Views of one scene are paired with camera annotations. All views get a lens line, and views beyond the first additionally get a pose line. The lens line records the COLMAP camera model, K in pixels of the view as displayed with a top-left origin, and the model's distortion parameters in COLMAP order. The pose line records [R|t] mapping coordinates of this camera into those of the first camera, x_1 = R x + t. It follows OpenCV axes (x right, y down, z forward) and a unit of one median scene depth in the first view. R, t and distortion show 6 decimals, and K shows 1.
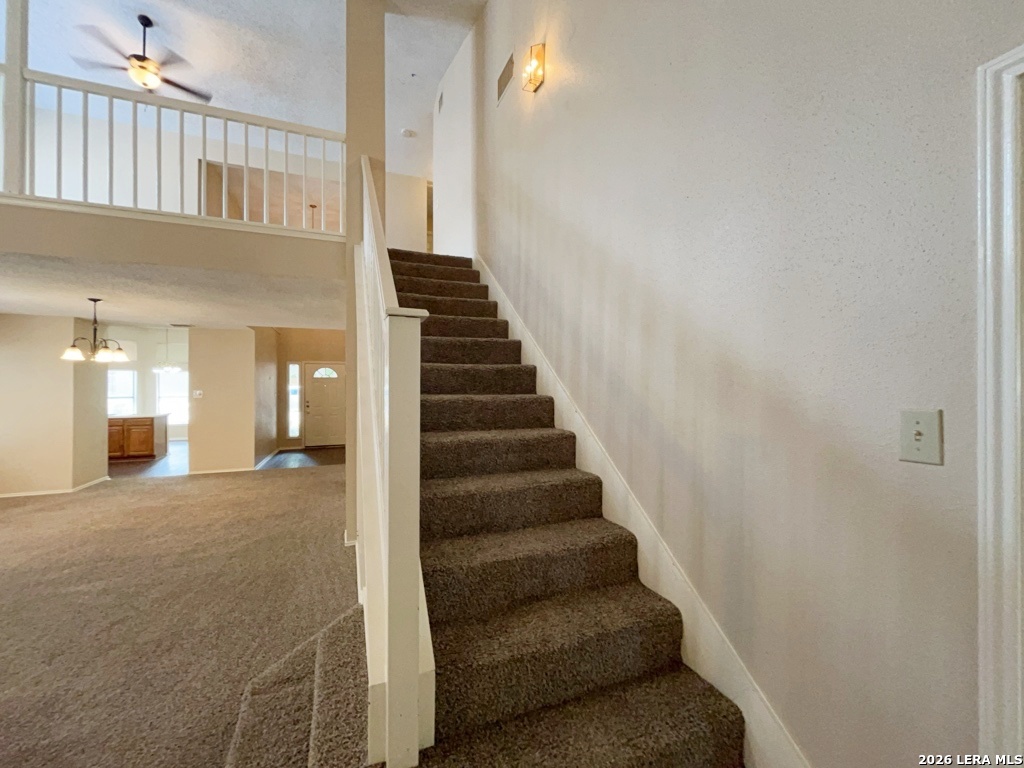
lens RADIAL K [[414.1, 0, 515.7], [0, 414.1, 384.0], [0, 0, 1]] dist [-0.002039, -0.000458]
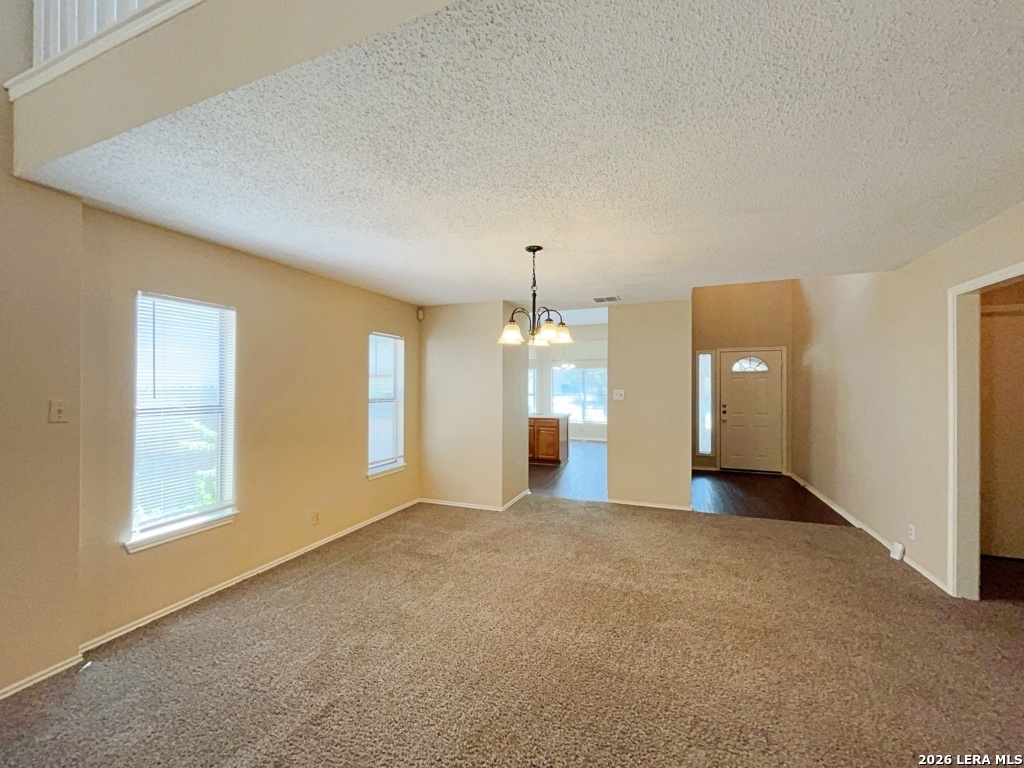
lens RADIAL K [[414.1, 0, 515.7], [0, 414.1, 384.0], [0, 0, 1]] dist [-0.002039, -0.000458]
pose [[0.727822, -0.003235, -0.685758, -0.447873], [0.006319, 0.999978, 0.001990, 0.002872], [0.685737, -0.005782, 0.727827, 0.382781]]
